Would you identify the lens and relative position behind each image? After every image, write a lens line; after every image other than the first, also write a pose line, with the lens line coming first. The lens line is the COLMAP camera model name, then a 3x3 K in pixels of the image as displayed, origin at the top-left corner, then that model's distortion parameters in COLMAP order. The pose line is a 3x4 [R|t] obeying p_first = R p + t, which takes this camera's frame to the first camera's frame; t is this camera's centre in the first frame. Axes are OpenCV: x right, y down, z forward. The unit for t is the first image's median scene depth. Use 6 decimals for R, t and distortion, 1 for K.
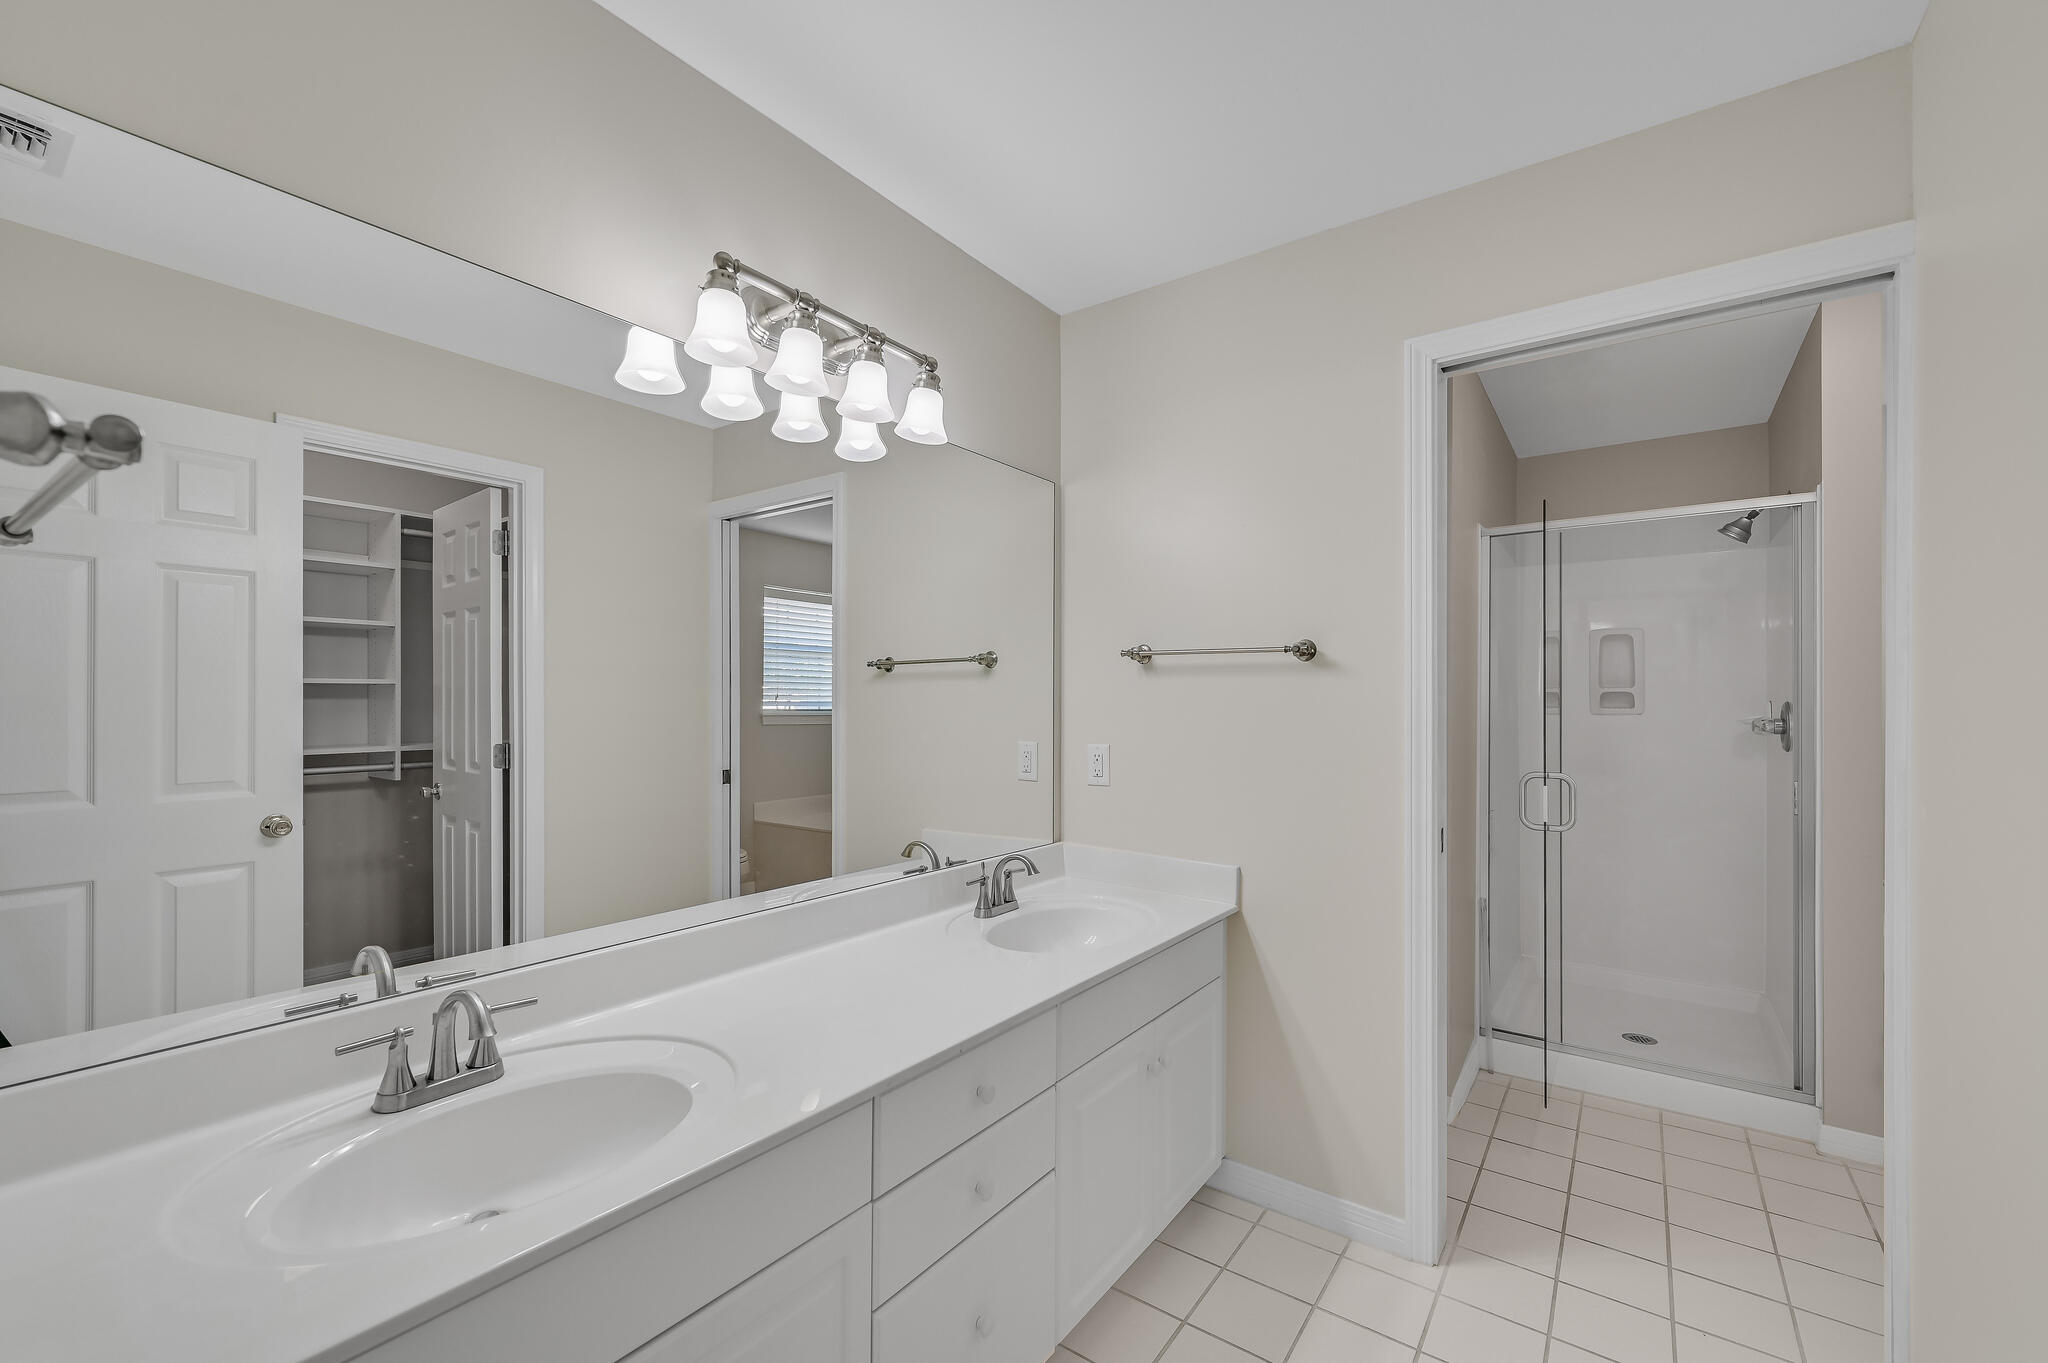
lens RADIAL K [[847.5, 0, 1024.0], [0, 847.5, 681.5], [0, 0, 1]] dist [0.000096, 0.000203]
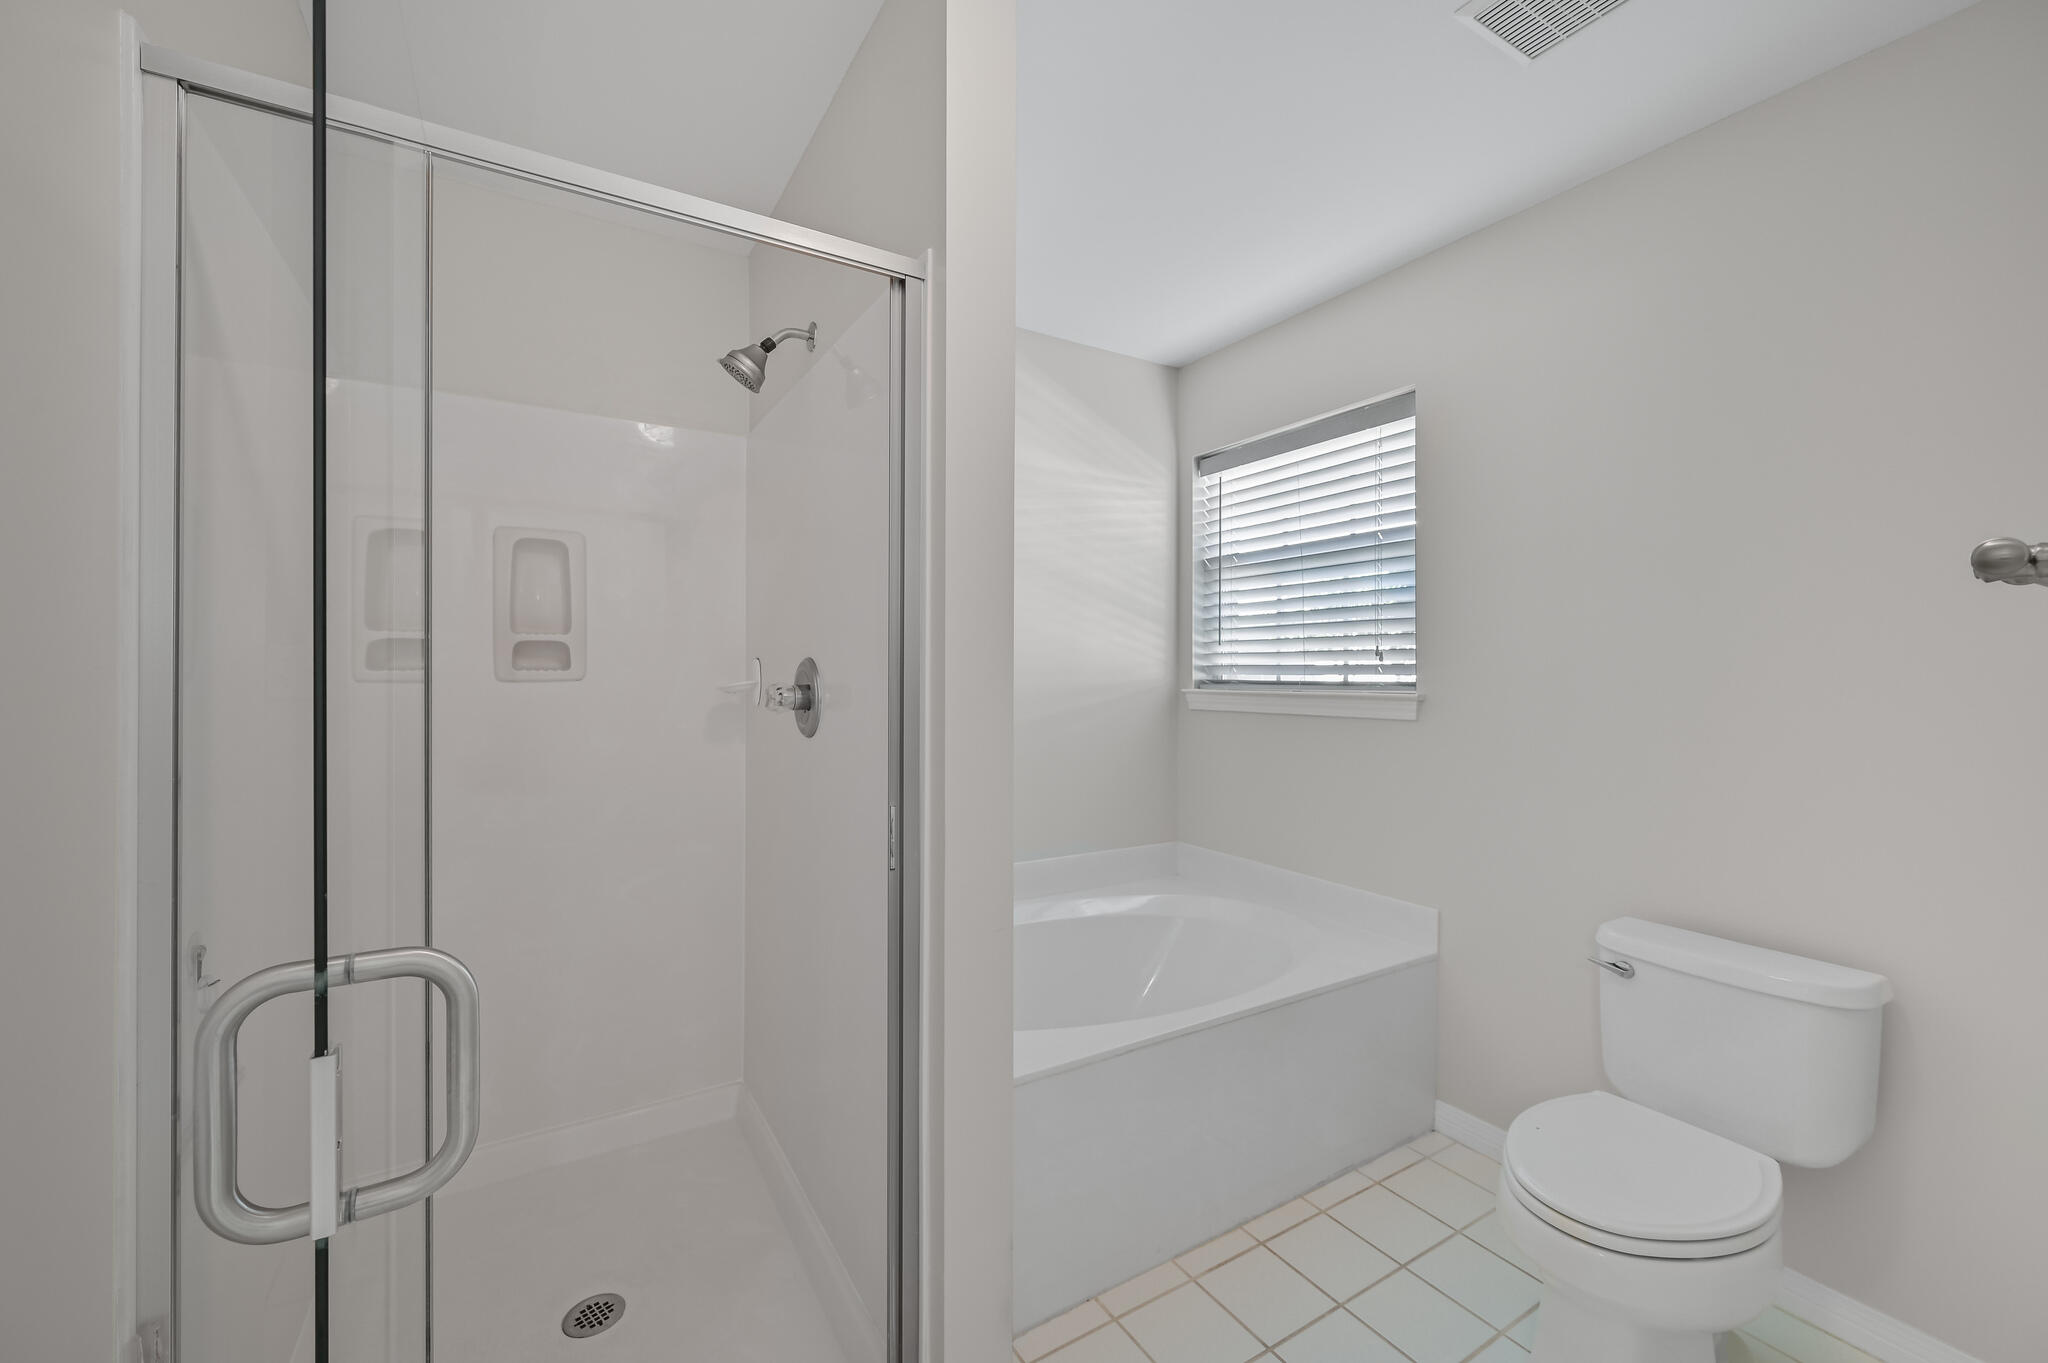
lens RADIAL K [[820.4, 0, 1031.8], [0, 820.4, 683.9], [0, 0, 1]] dist [0.000735, 0.000217]
pose [[0.380904, -0.025344, 0.924267, 0.319121], [-0.022477, 0.999075, 0.036658, 0.013725], [-0.924341, -0.034738, 0.379982, 0.491611]]
